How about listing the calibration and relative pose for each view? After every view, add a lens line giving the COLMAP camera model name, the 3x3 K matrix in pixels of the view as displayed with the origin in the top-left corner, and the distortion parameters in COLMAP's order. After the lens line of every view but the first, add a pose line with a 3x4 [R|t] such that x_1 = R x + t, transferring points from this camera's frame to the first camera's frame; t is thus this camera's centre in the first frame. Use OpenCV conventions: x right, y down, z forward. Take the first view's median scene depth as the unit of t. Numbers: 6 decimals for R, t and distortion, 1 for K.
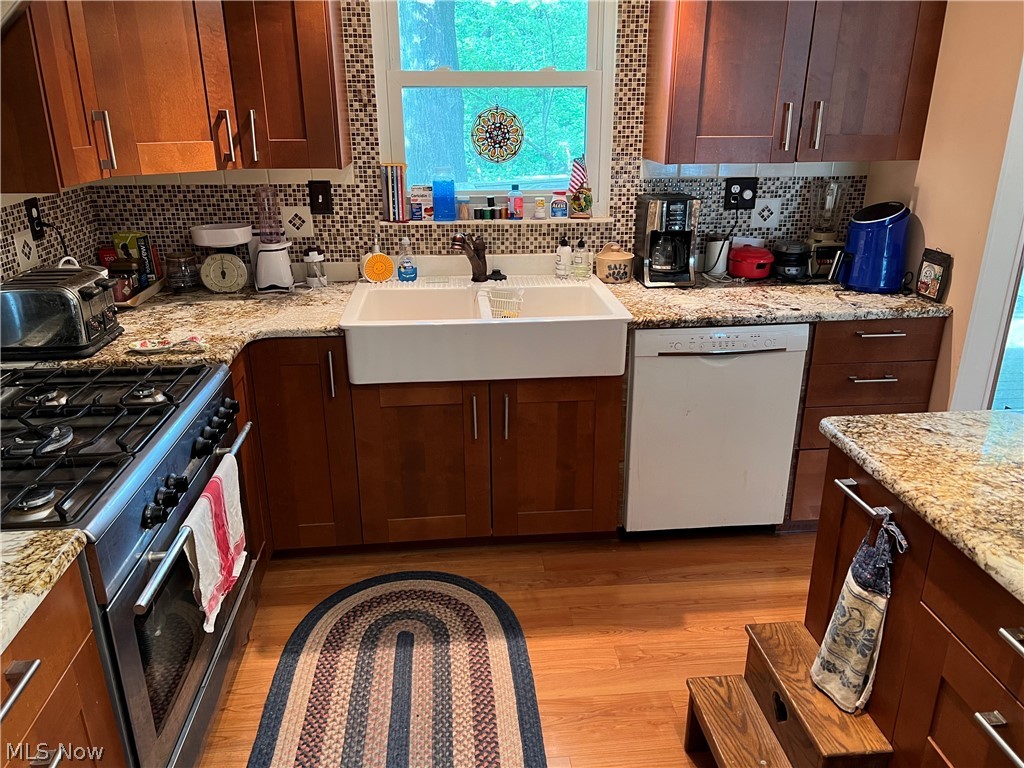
lens RADIAL K [[765.2, 0, 523.3], [0, 765.2, 391.1], [0, 0, 1]] dist [0.075678, -0.088663]
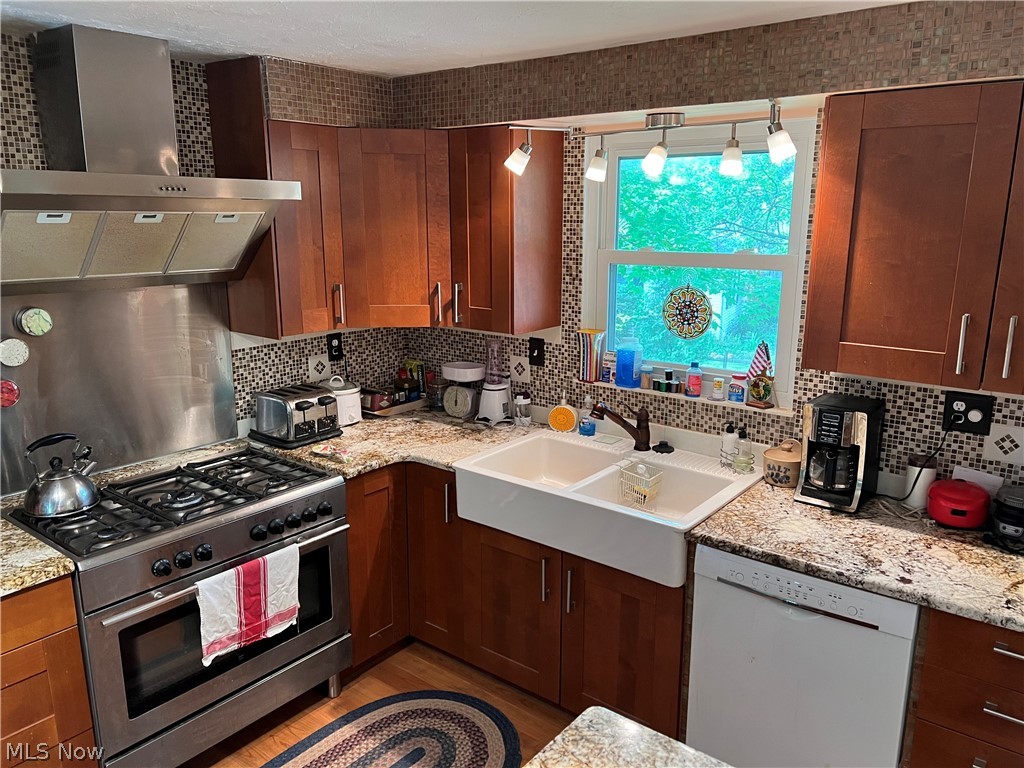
lens RADIAL K [[765.2, 0, 528.6], [0, 765.2, 400.8], [0, 0, 1]] dist [0.075678, -0.088663]
pose [[0.726448, 0.169595, -0.665966, 0.509181], [-0.245583, 0.969146, -0.021083, -0.153983], [0.641843, 0.178865, 0.745684, 0.153080]]
